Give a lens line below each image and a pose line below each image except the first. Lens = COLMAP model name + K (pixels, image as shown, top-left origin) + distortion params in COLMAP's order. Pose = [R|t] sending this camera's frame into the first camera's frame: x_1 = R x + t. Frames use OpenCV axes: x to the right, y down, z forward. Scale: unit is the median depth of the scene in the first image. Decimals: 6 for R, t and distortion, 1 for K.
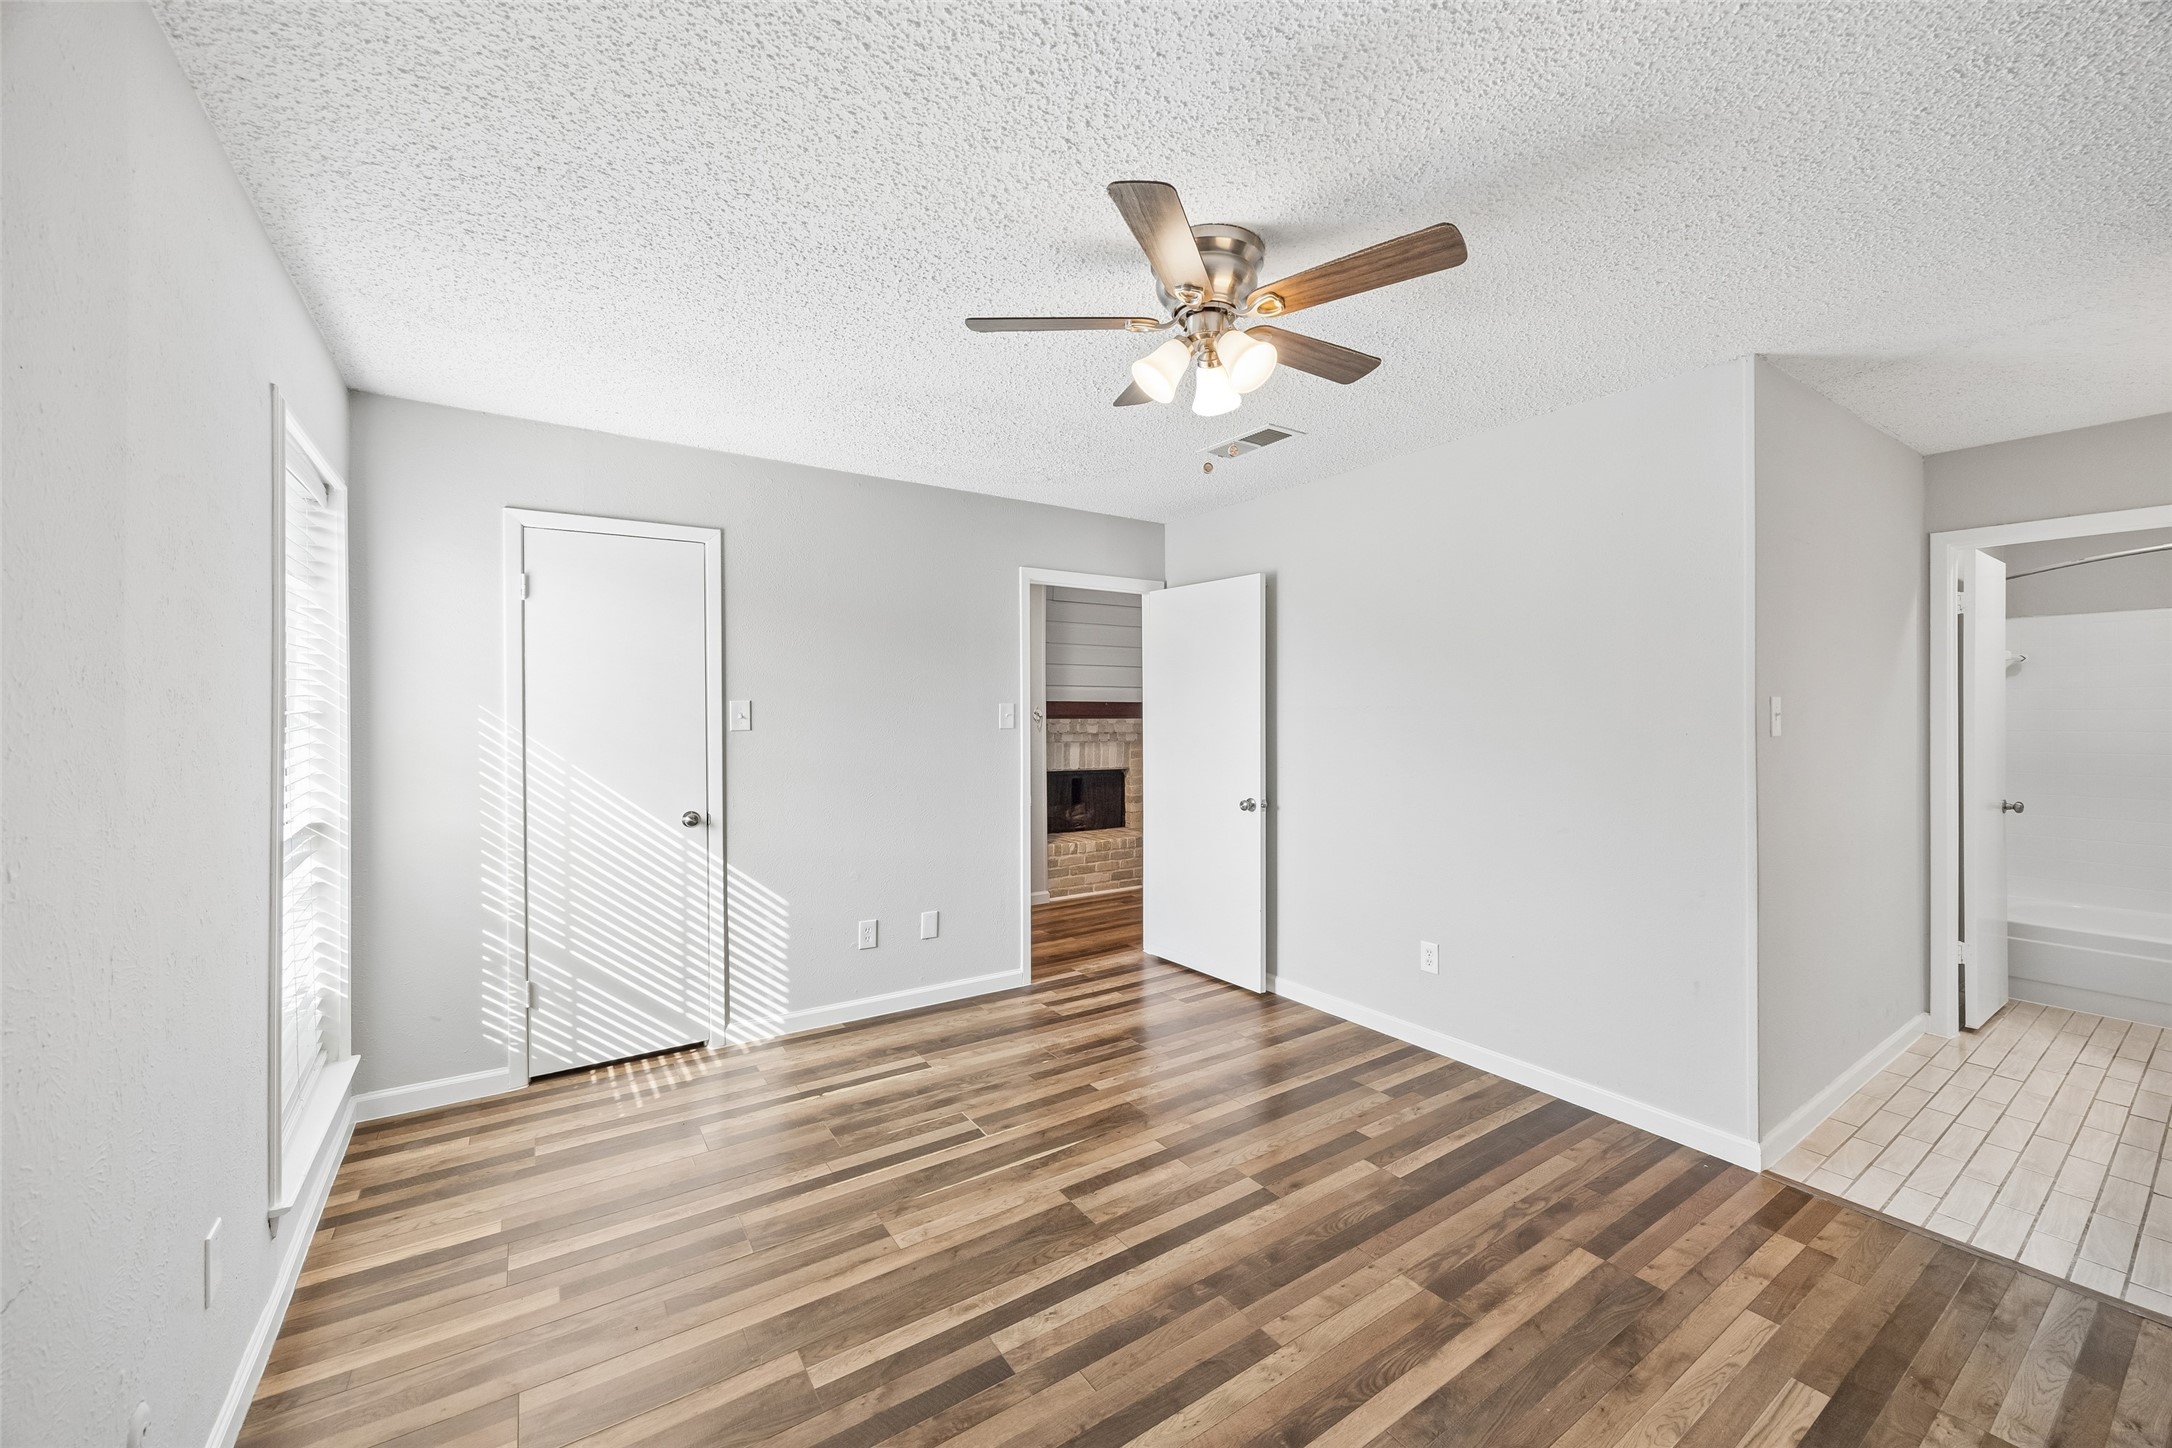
lens RADIAL K [[837.0, 0, 1081.2], [0, 837.0, 711.7], [0, 0, 1]] dist [-0.000558, -0.000328]
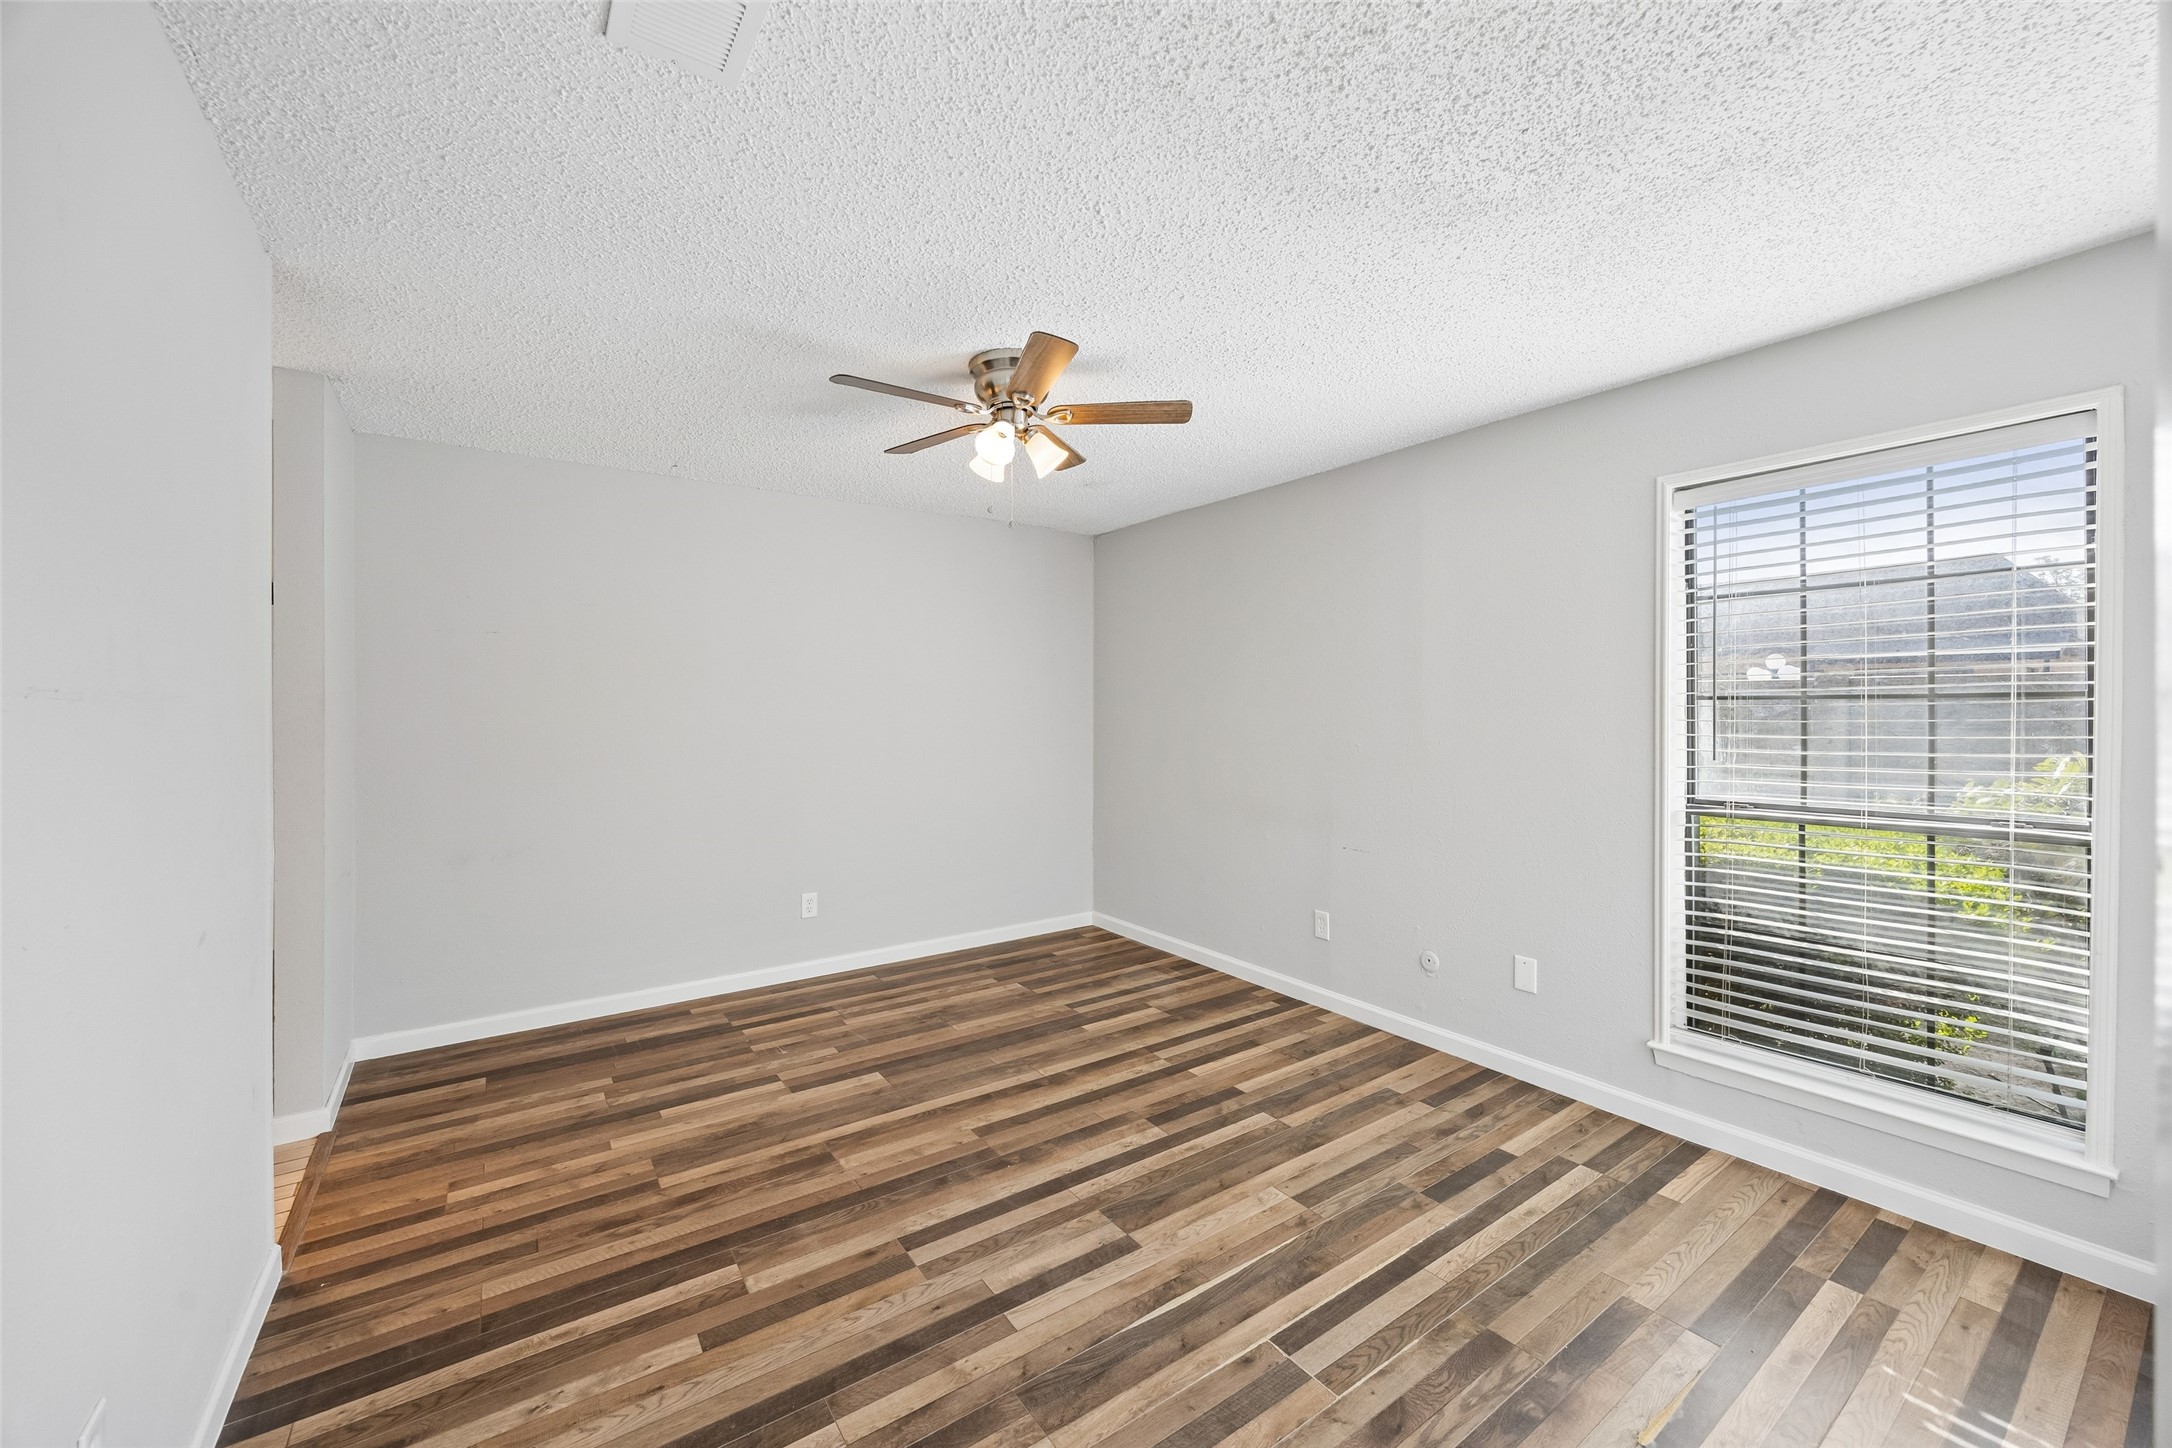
lens RADIAL K [[837.0, 0, 1081.2], [0, 837.0, 711.7], [0, 0, 1]] dist [-0.000558, -0.000328]
pose [[-0.999699, 0.000659, -0.024515, 0.063200], [0.000573, 0.999994, 0.003530, 0.004785], [0.024518, 0.003515, -0.999693, 2.021032]]
